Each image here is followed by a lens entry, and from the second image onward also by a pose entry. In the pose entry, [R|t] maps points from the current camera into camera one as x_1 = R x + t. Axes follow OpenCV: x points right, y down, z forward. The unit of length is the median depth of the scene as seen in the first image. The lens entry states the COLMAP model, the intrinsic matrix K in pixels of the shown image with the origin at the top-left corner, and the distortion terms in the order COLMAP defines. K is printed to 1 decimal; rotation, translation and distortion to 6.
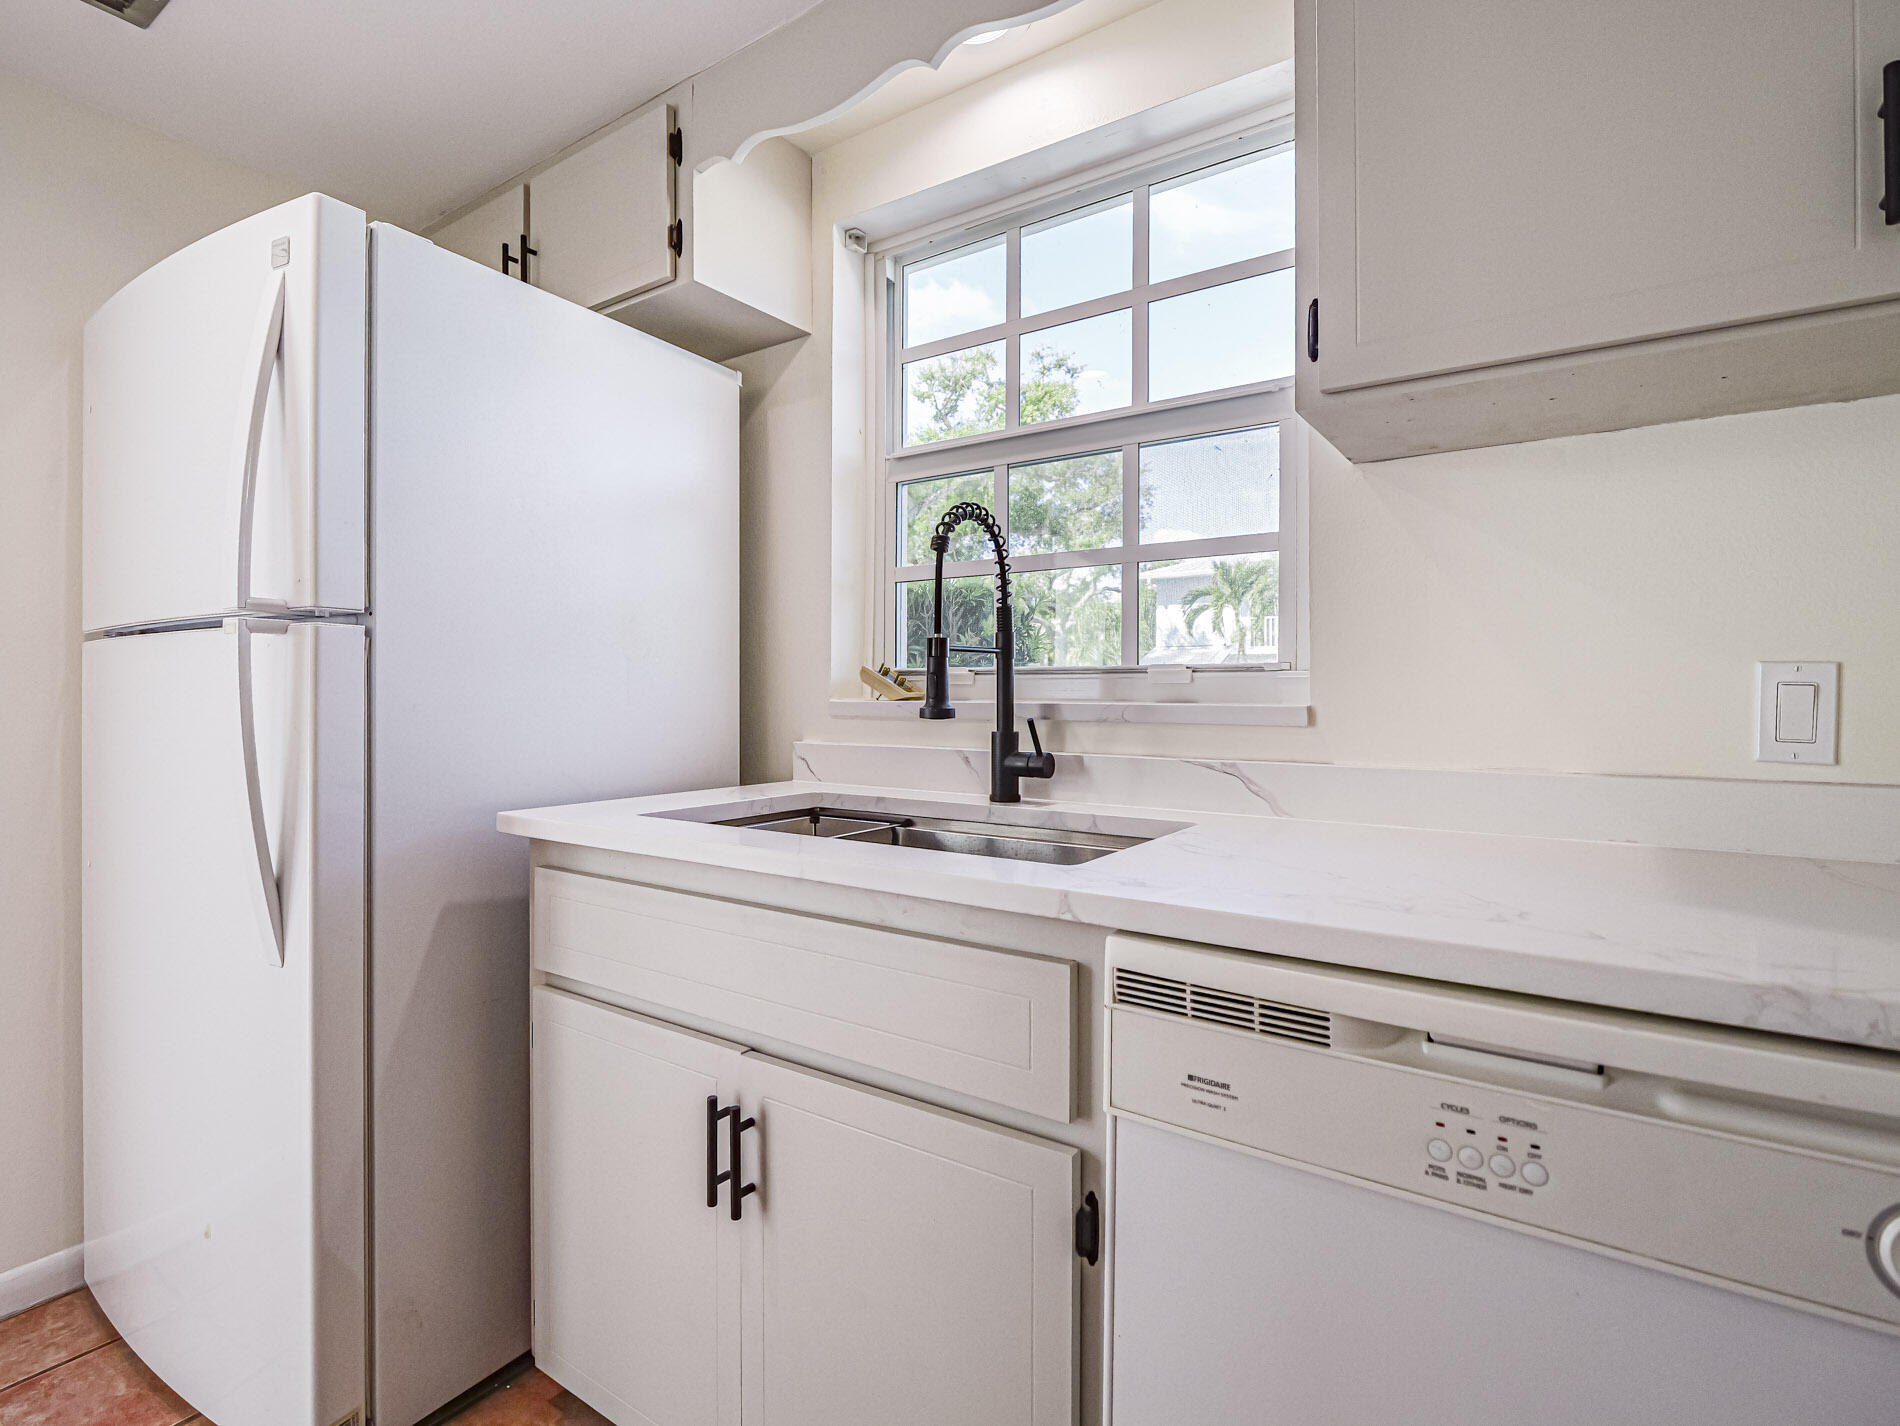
lens RADIAL K [[964.3, 0, 924.8], [0, 964.3, 697.6], [0, 0, 1]] dist [-0.016216, 0.000892]
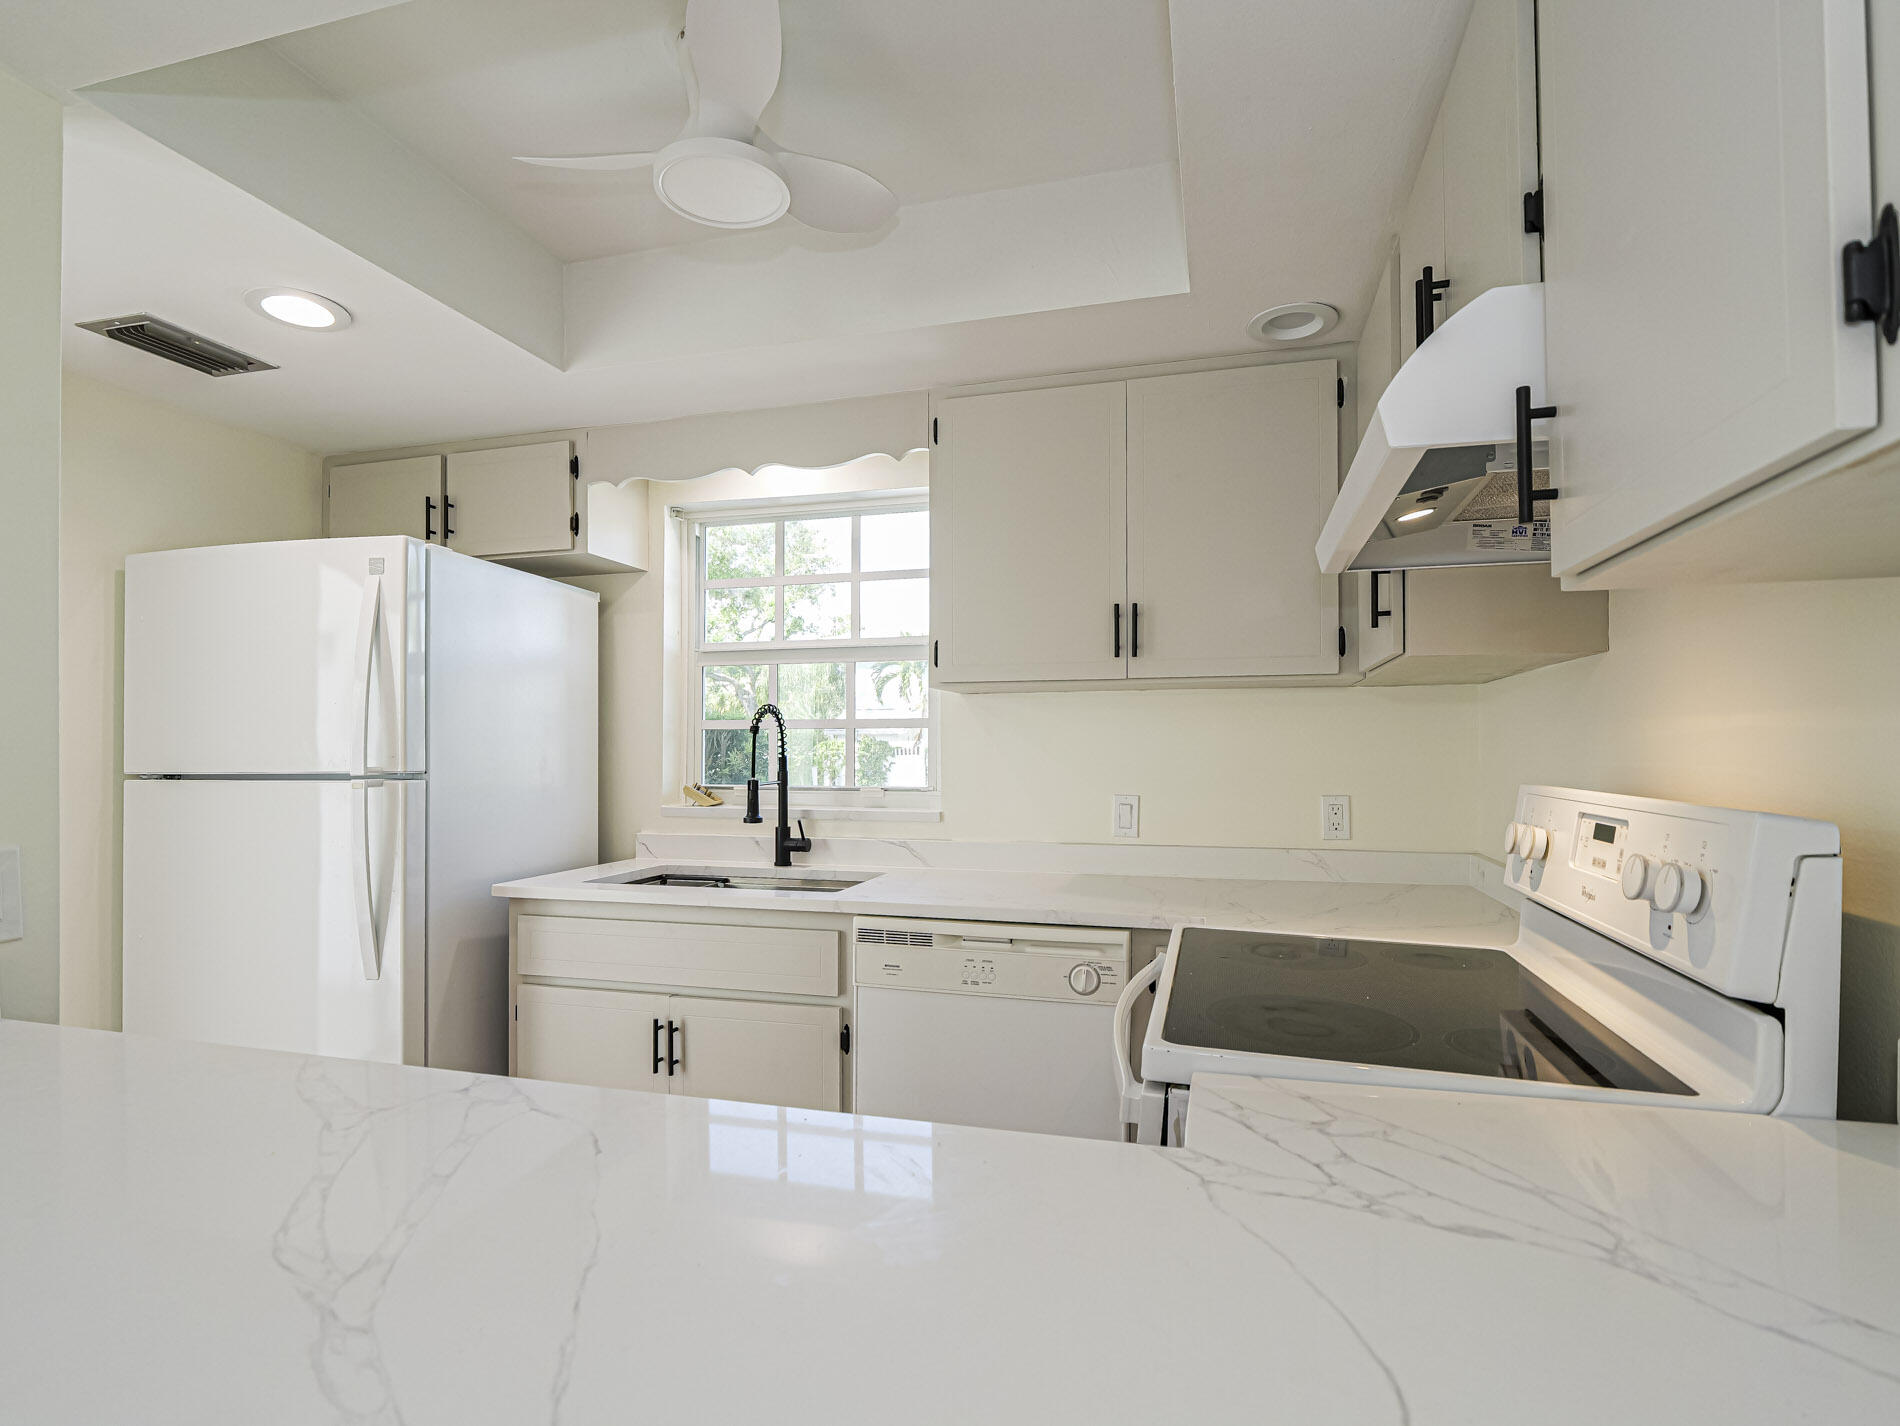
lens RADIAL K [[964.3, 0, 957.1], [0, 964.3, 743.8], [0, 0, 1]] dist [-0.016216, 0.000892]
pose [[0.939284, 0.000687, 0.343140, -0.250169], [0.004603, 0.999883, -0.014602, -0.100321], [-0.343110, 0.015295, 0.939171, -0.871740]]
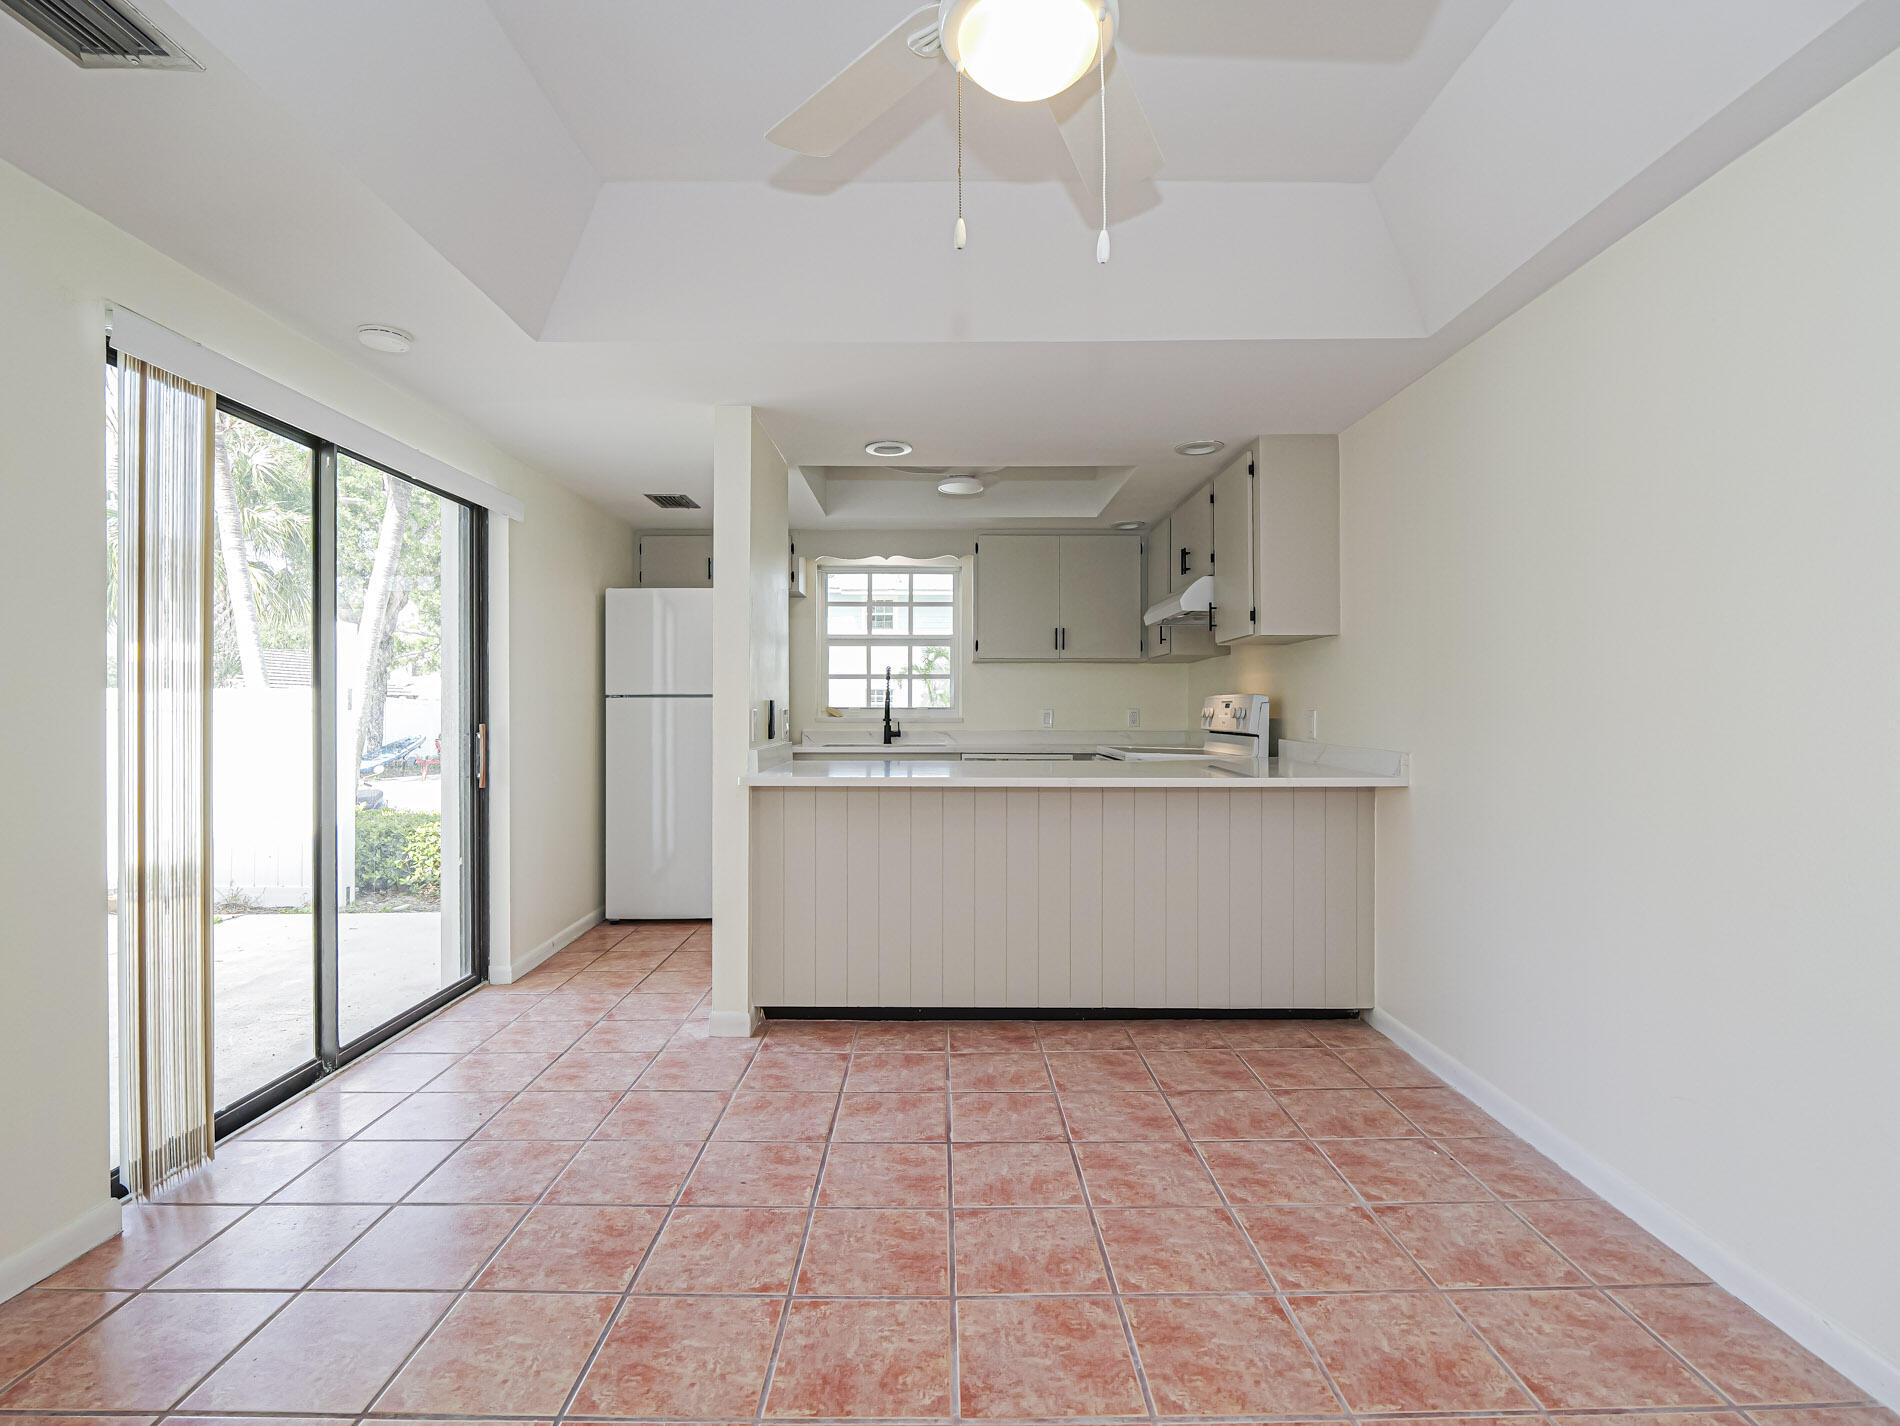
lens RADIAL K [[912.5, 0, 950.5], [0, 912.5, 712.8], [0, 0, 1]] dist [0.004927, 0.000449]
pose [[0.813202, -0.002168, 0.581978, -1.964082], [0.003832, 0.999991, -0.001629, -0.006351], [-0.581970, 0.003554, 0.813203, -2.224675]]
